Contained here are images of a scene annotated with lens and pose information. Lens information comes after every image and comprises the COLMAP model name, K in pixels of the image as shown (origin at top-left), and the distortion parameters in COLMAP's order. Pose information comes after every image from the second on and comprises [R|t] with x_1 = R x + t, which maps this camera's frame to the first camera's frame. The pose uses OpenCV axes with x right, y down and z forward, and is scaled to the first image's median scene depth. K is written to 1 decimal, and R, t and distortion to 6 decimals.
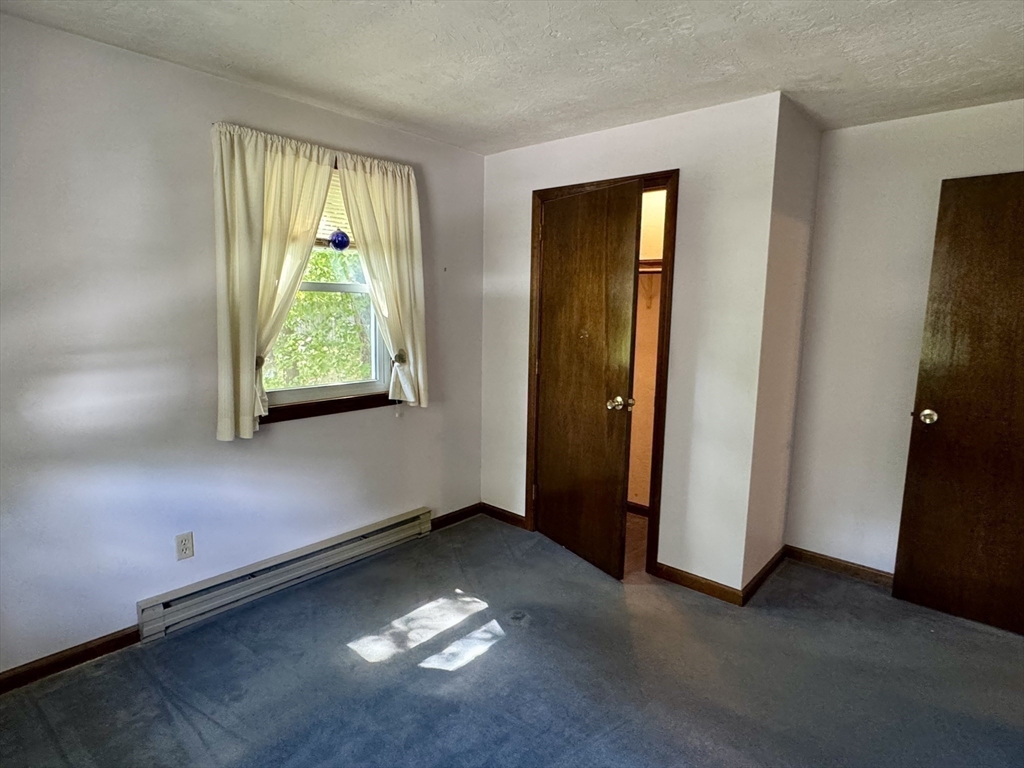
lens RADIAL K [[568.5, 0, 512.0], [0, 568.5, 384.0], [0, 0, 1]] dist [-0.000029, -0.001069]
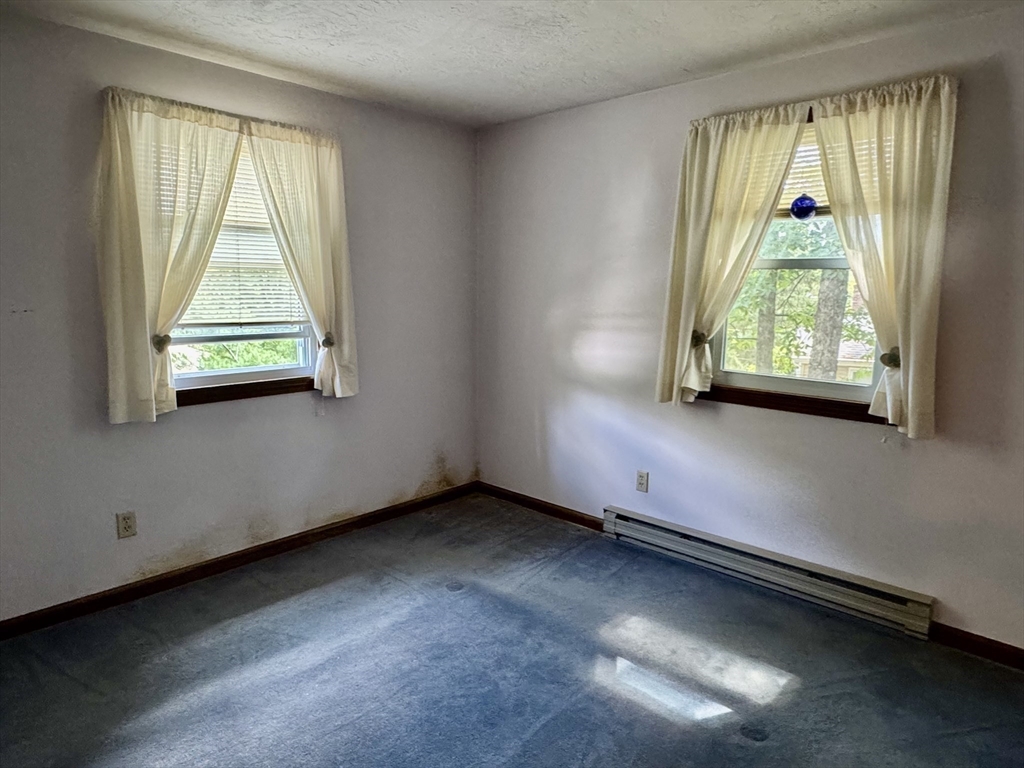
lens RADIAL K [[643.2, 0, 512.0], [0, 643.2, 384.0], [0, 0, 1]] dist [0.002242, 0.000453]
pose [[-0.036401, 0.135976, -0.990043, 0.703553], [-0.149353, 0.978833, 0.139927, -0.066158], [0.988114, 0.152959, -0.015322, 0.635892]]
